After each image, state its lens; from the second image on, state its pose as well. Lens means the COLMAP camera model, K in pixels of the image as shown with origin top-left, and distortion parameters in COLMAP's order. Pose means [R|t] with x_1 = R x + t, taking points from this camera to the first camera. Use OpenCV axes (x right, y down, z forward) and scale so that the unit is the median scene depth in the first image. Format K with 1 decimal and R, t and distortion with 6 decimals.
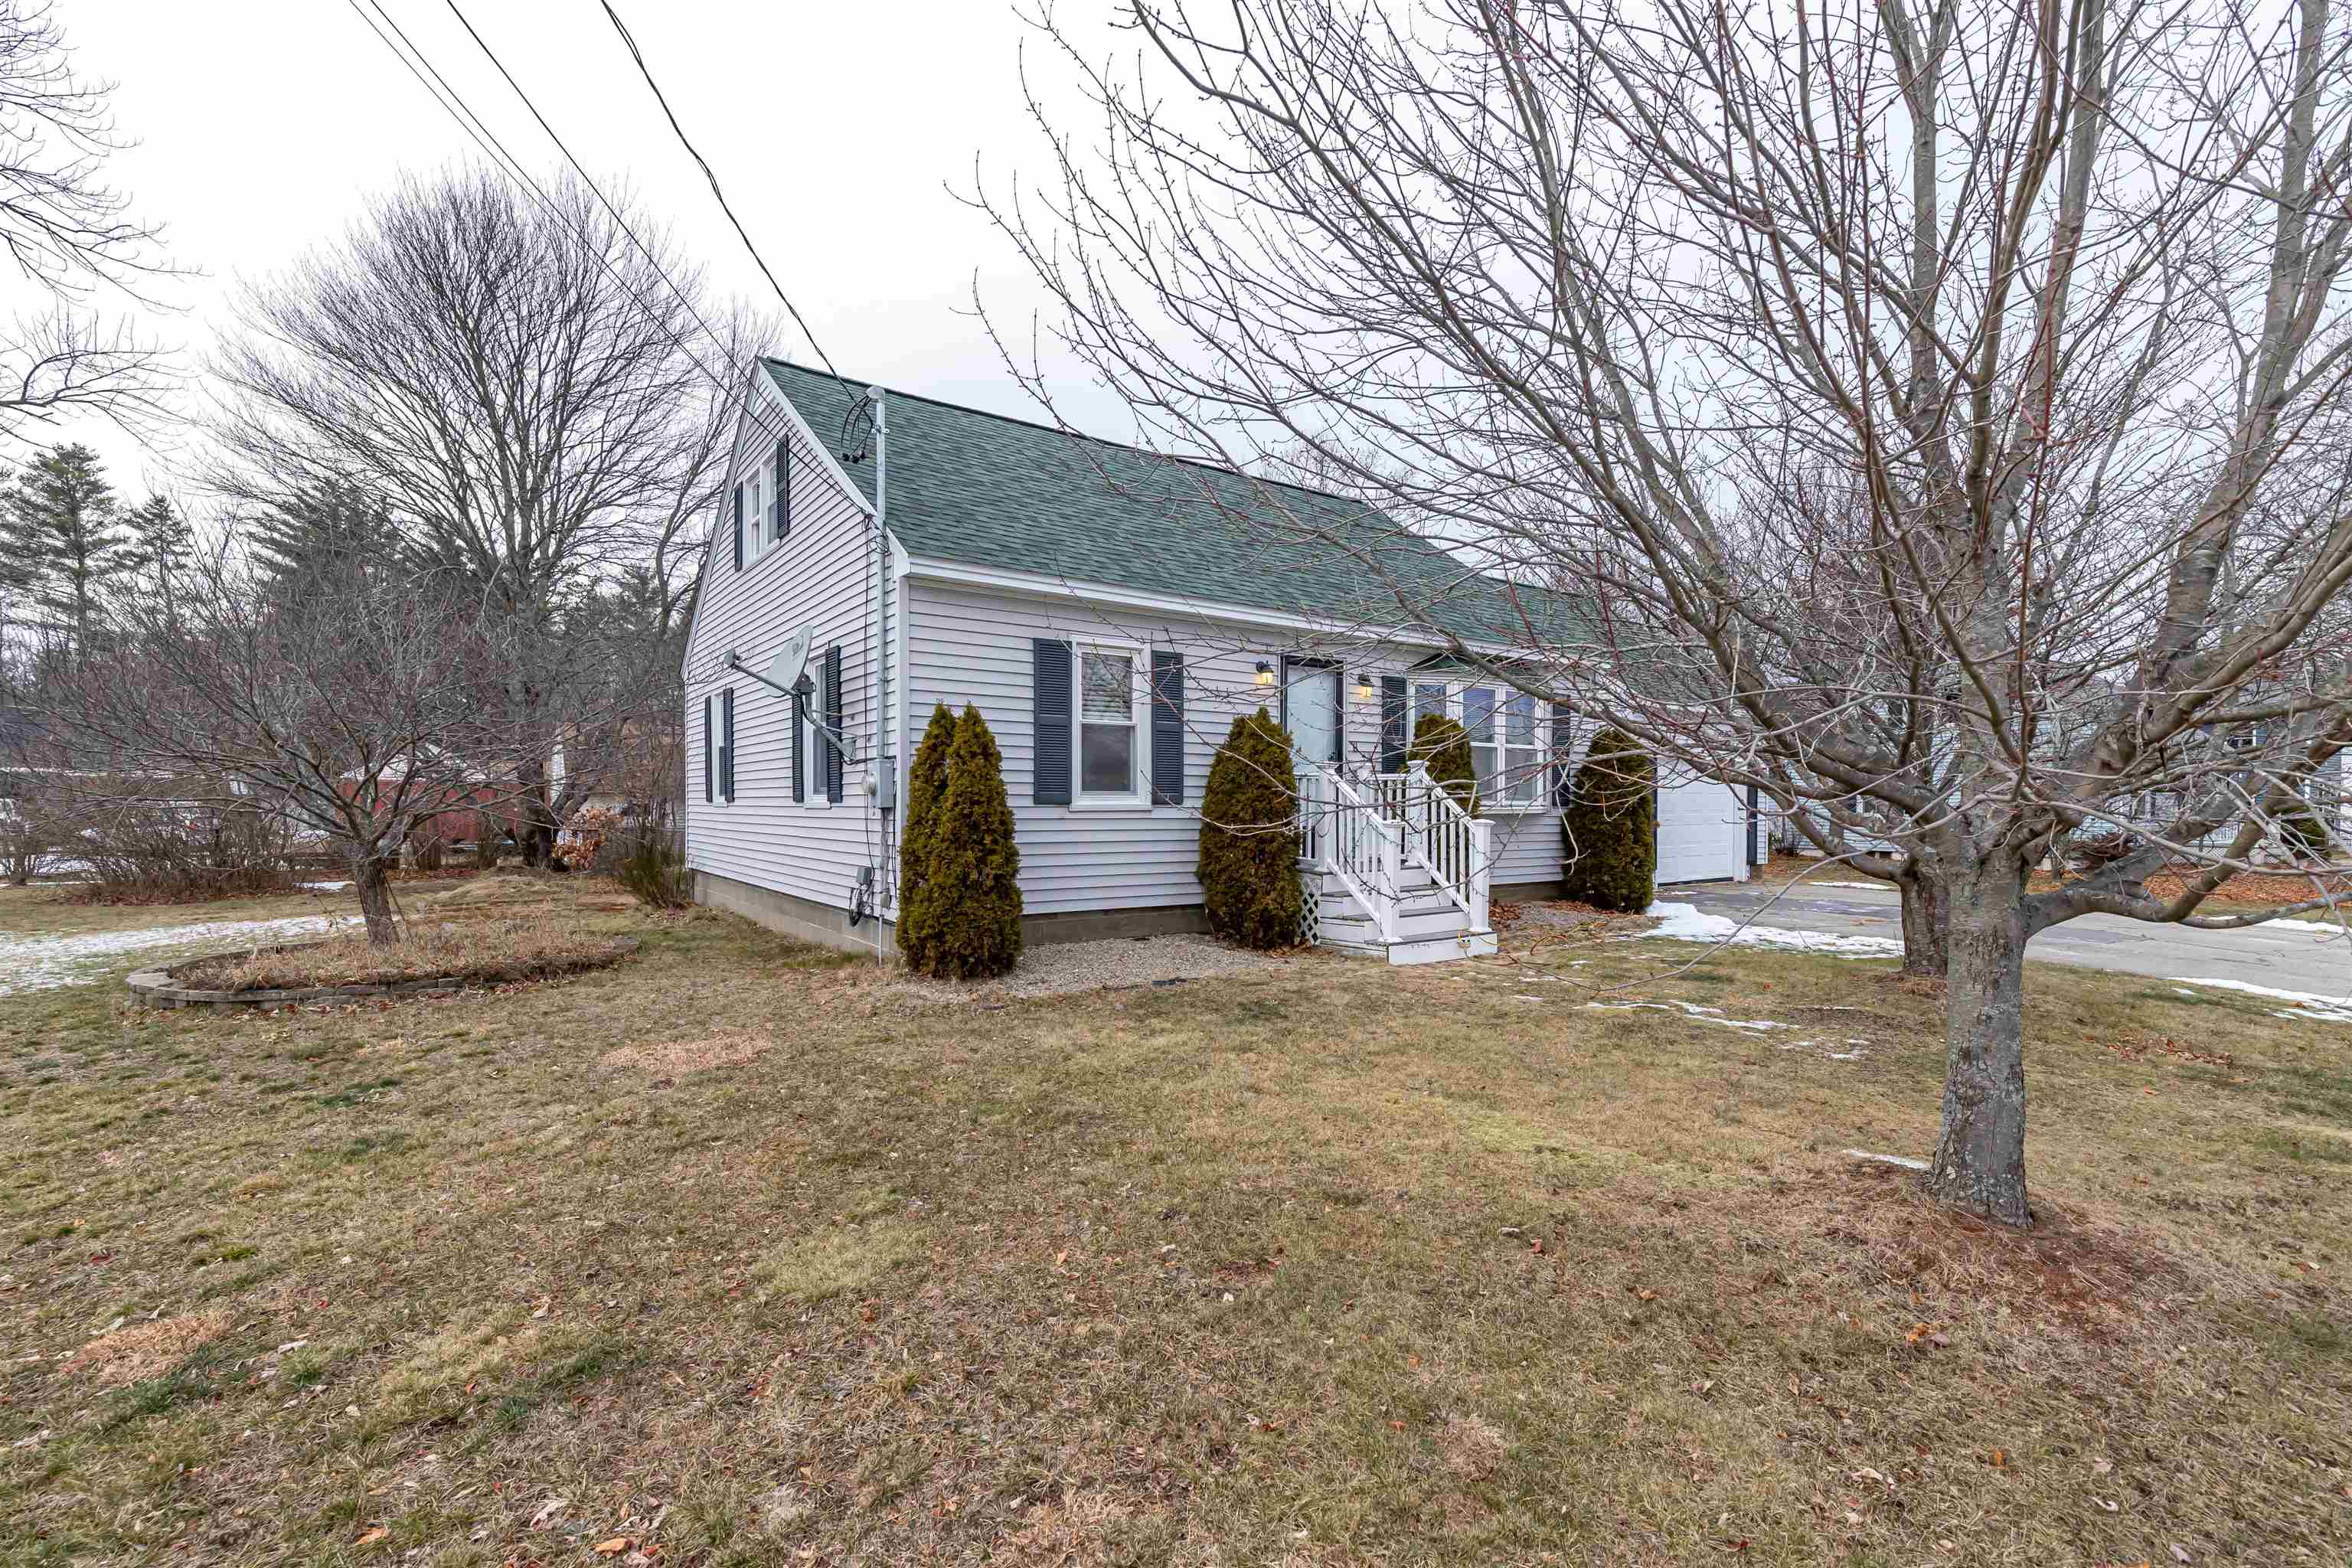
lens RADIAL K [[1000.4, 0, 1188.4], [0, 1000.4, 826.2], [0, 0, 1]] dist [0.002424, -0.000757]
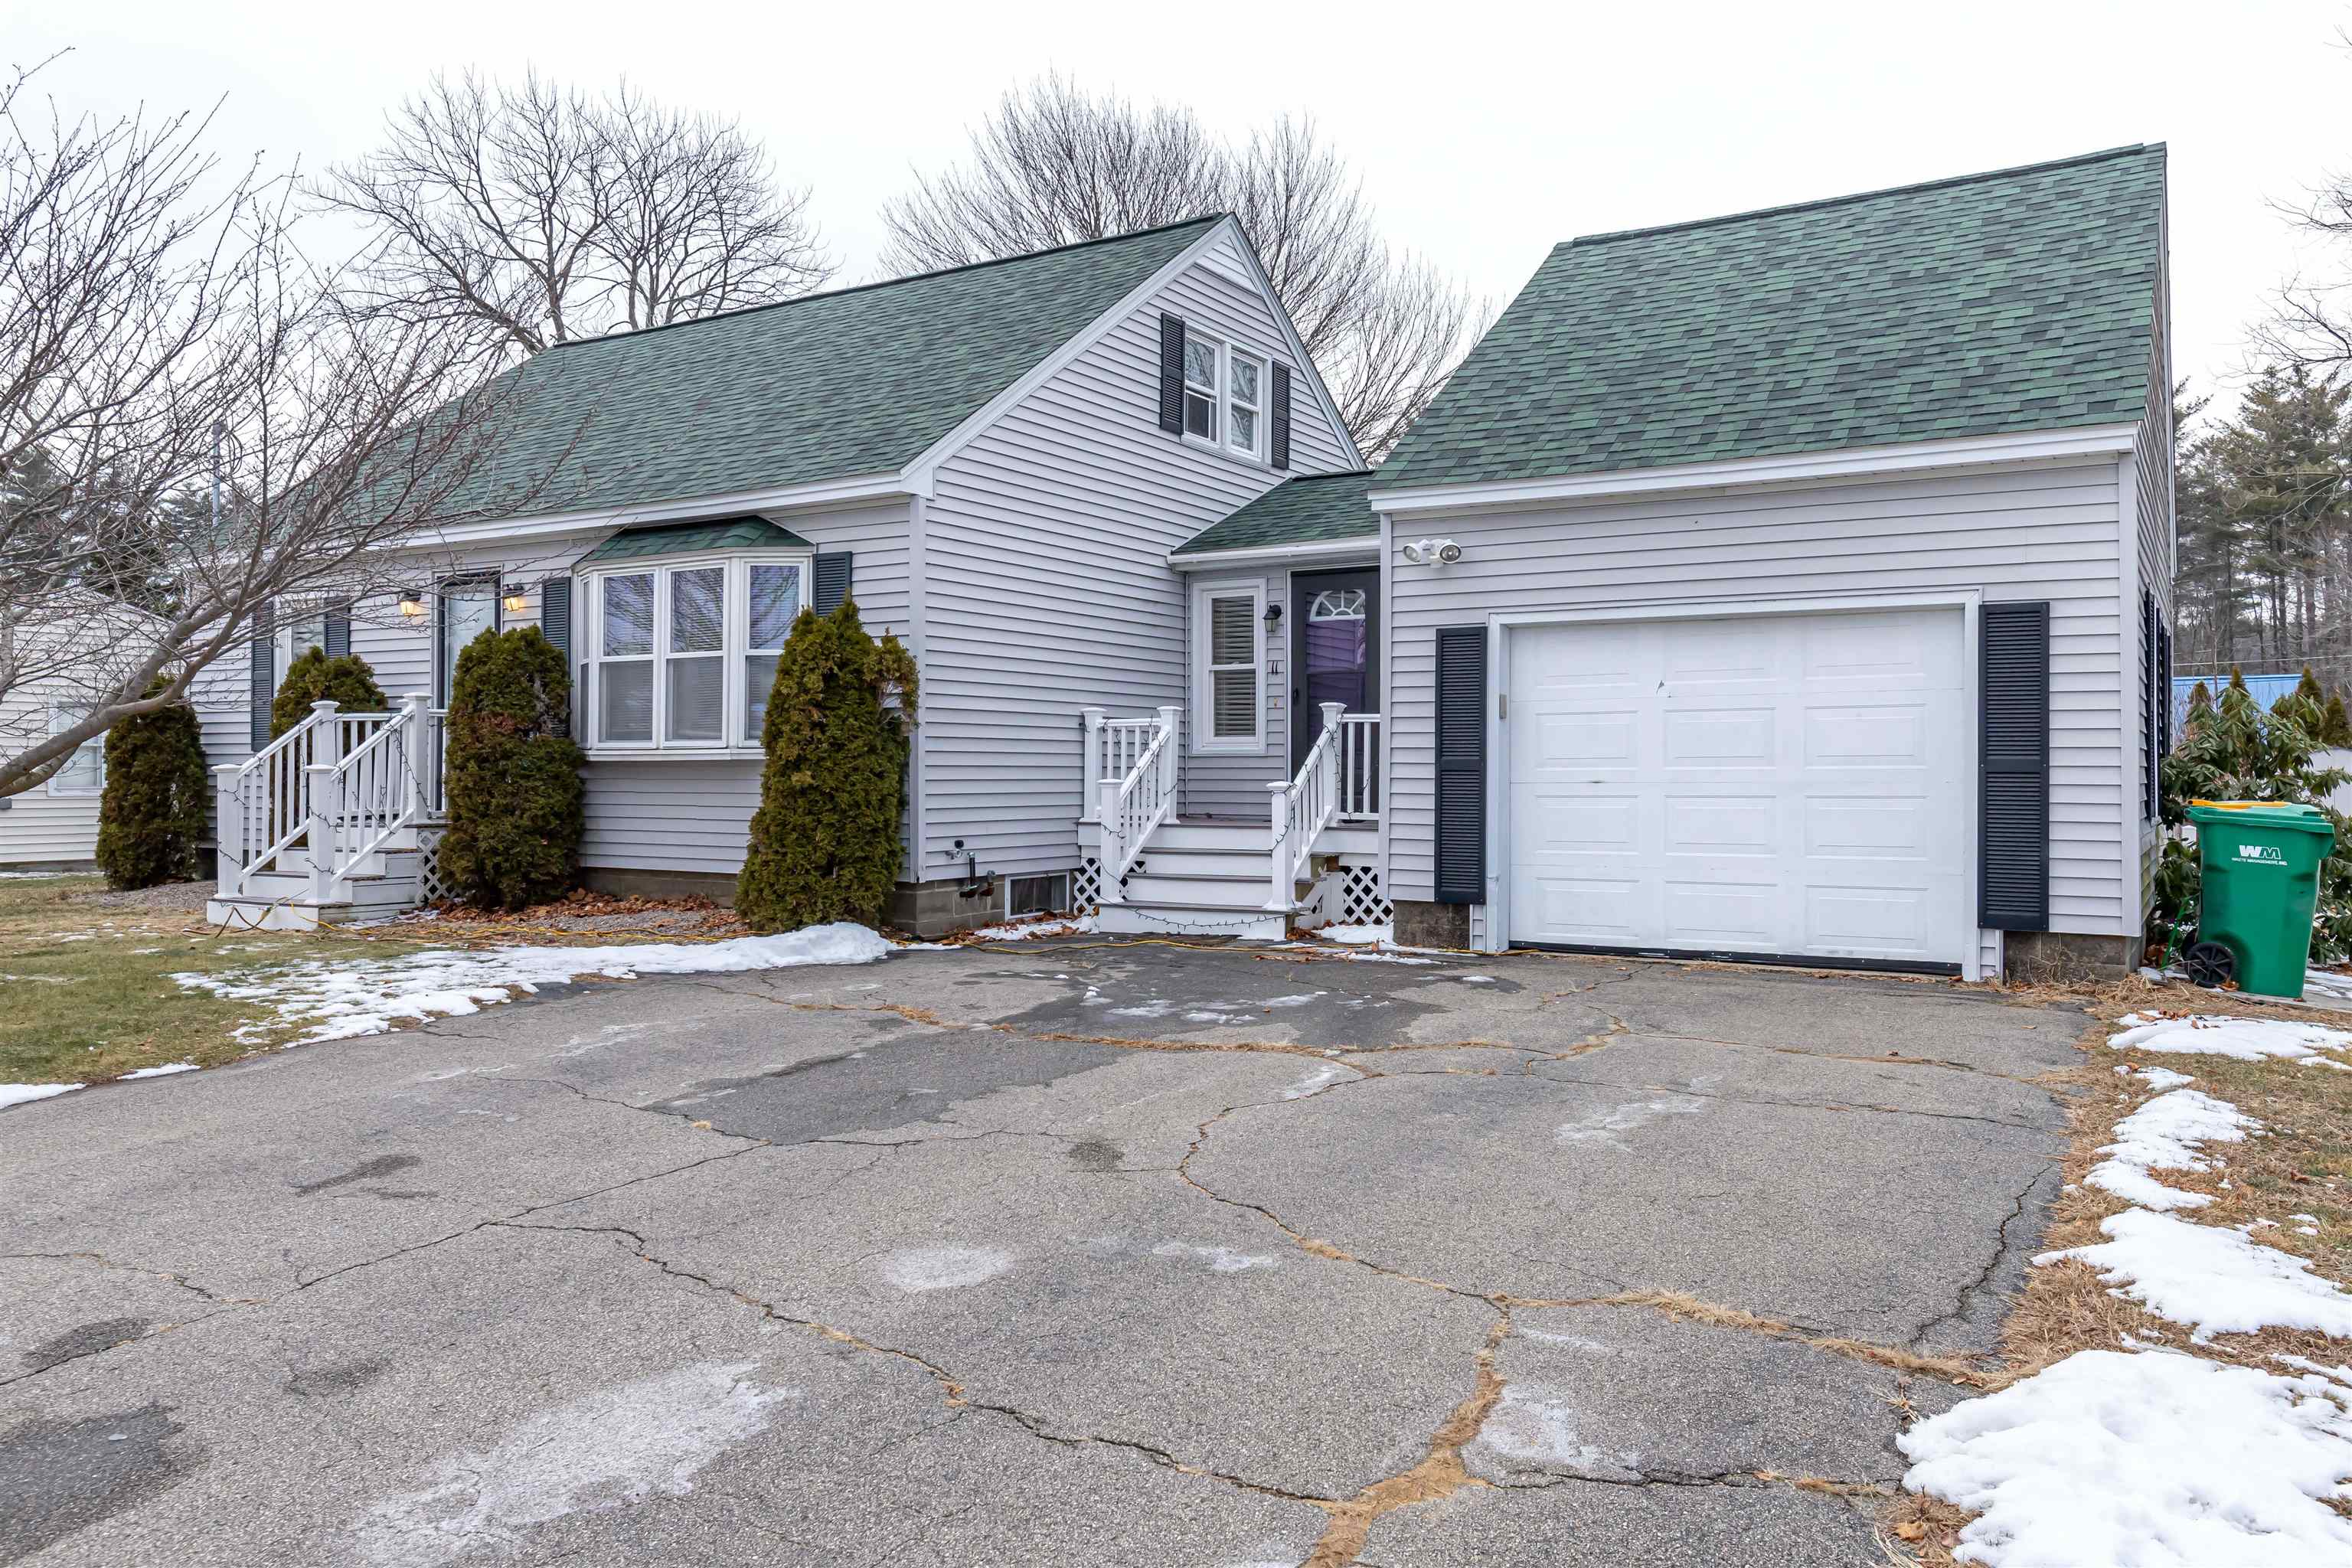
lens RADIAL K [[1702.8, 0, 1178.6], [0, 1702.8, 773.6], [0, 0, 1]] dist [0.001939, 0.001651]
pose [[0.399334, -0.001387, -0.916805, 2.570861], [-0.019331, 0.999764, -0.009933, 0.000847], [0.916602, 0.021689, 0.399213, 1.519896]]
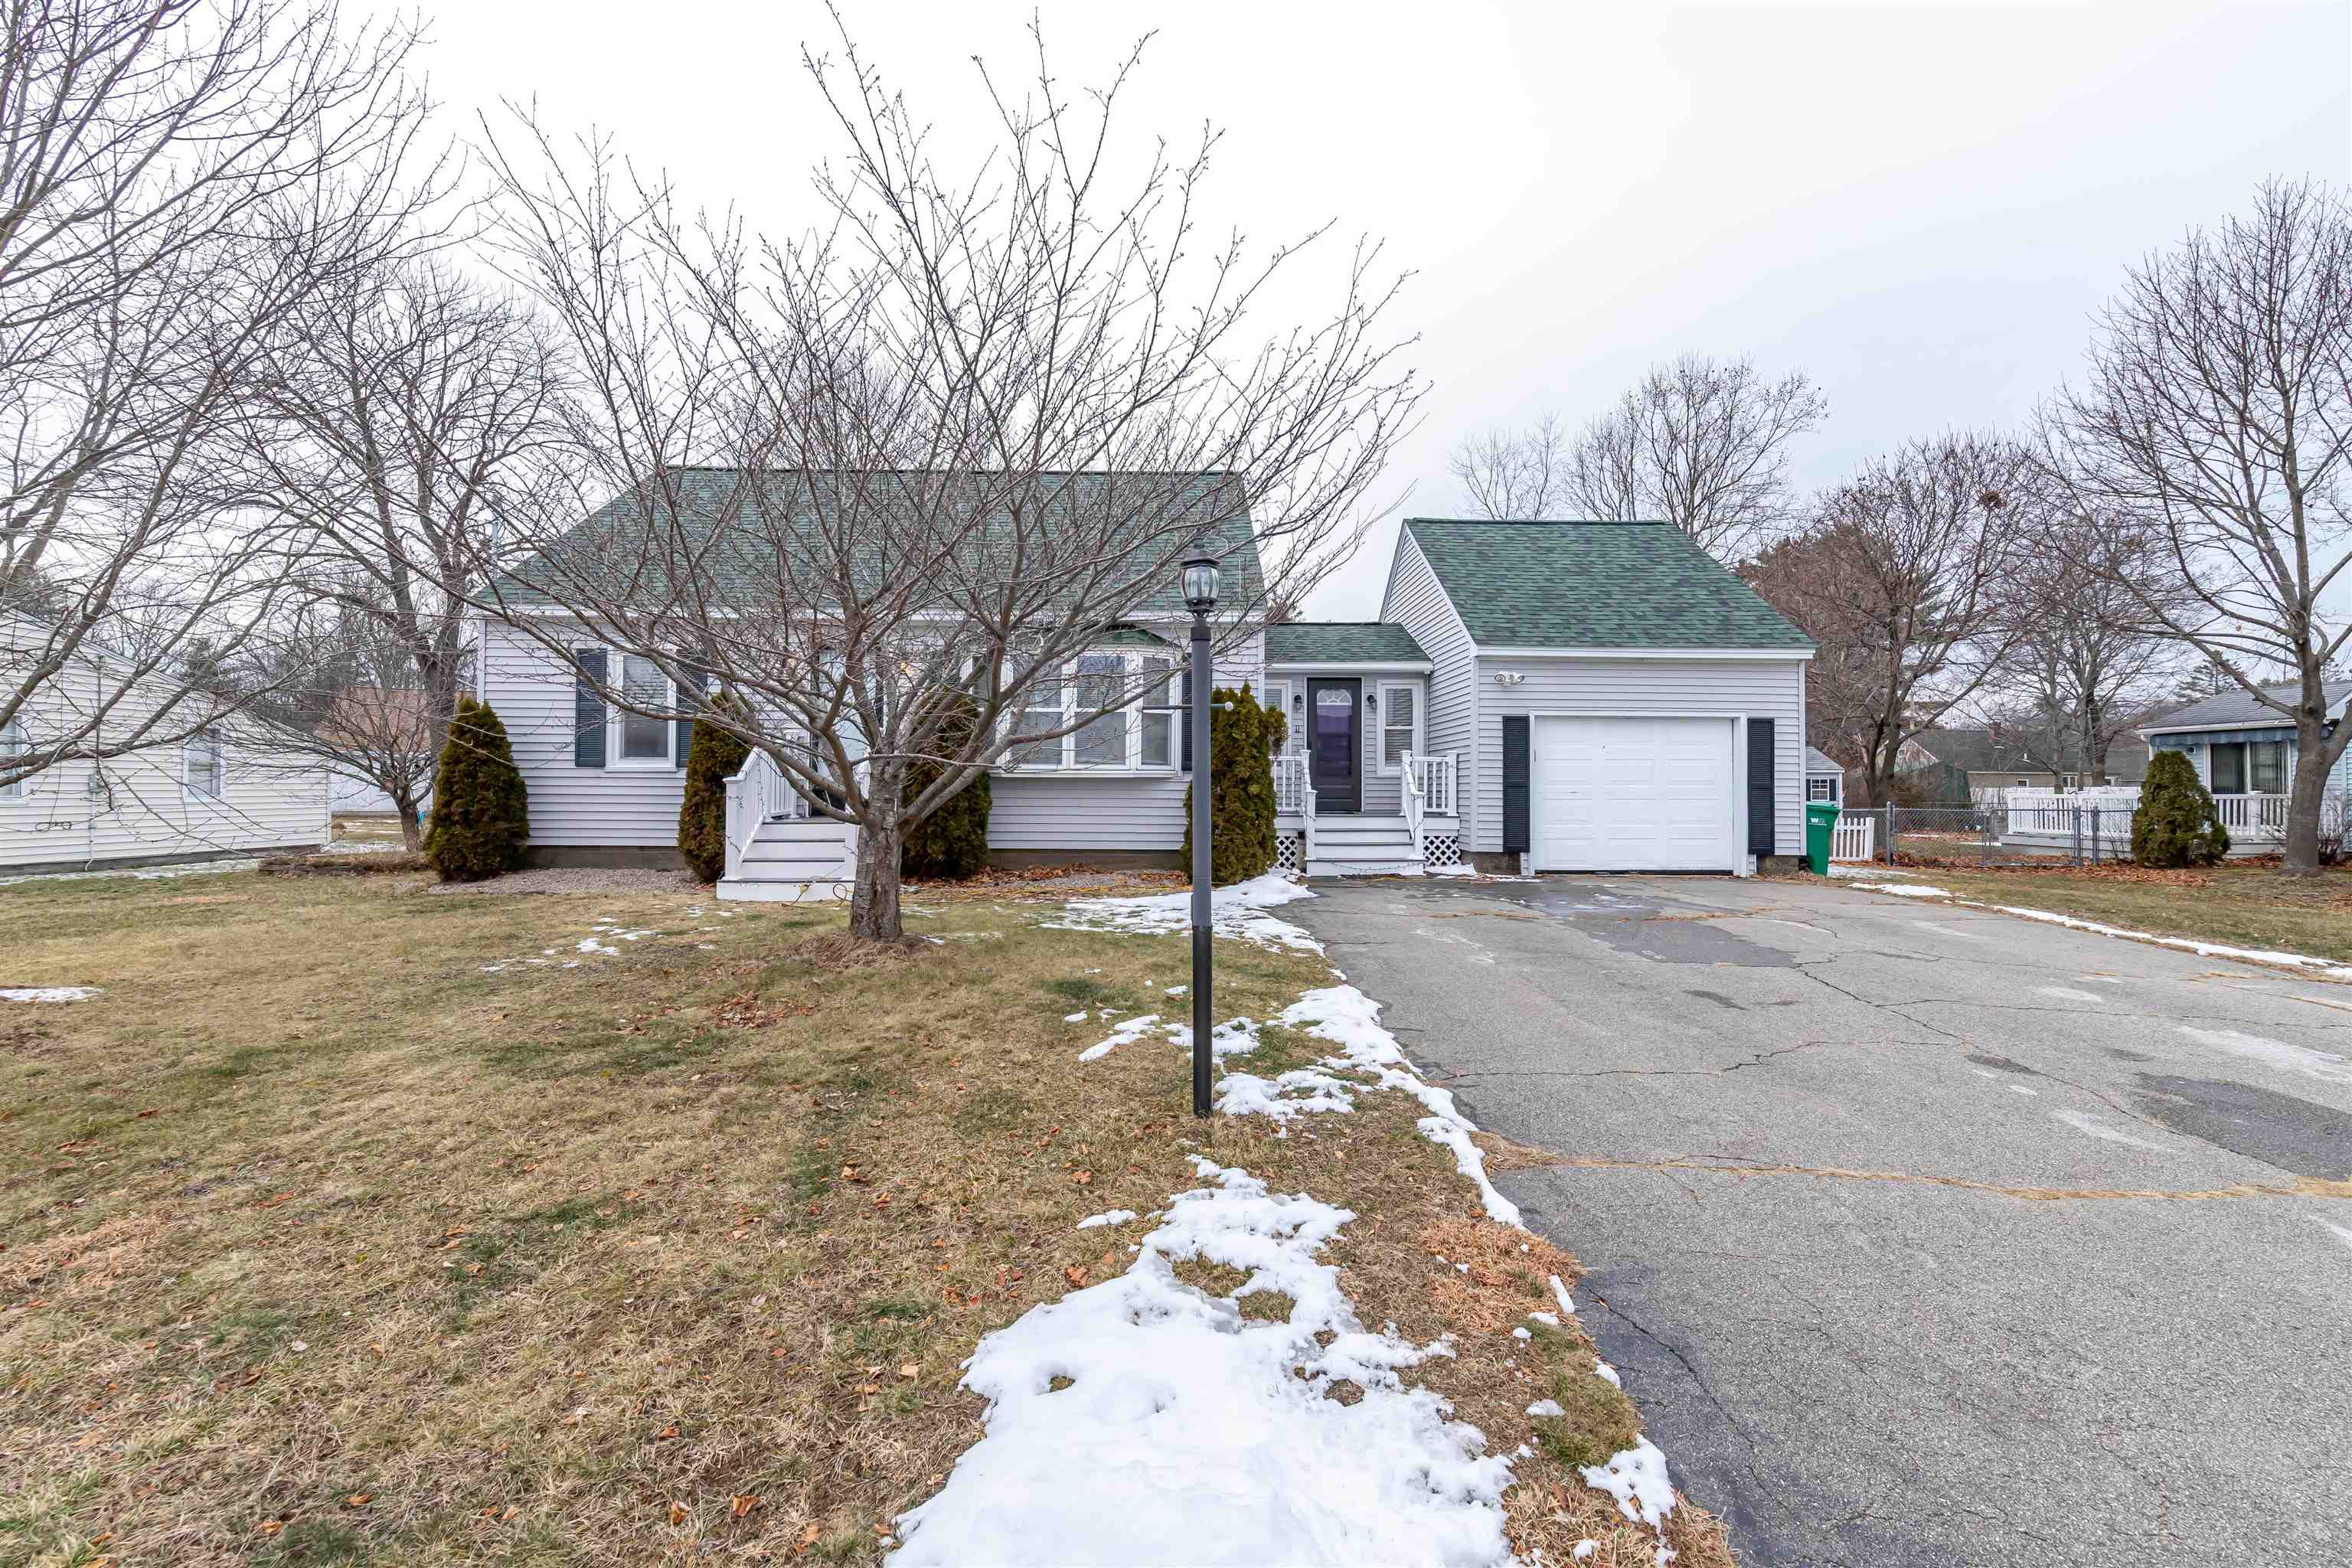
lens RADIAL K [[1000.4, 0, 1173.8], [0, 1000.4, 784.4], [0, 0, 1]] dist [0.002424, -0.000757]
pose [[0.828142, -0.000157, -0.560518, 1.687537], [-0.015414, 0.999615, -0.023054, 0.028350], [0.560306, 0.027732, 0.827821, 0.398566]]
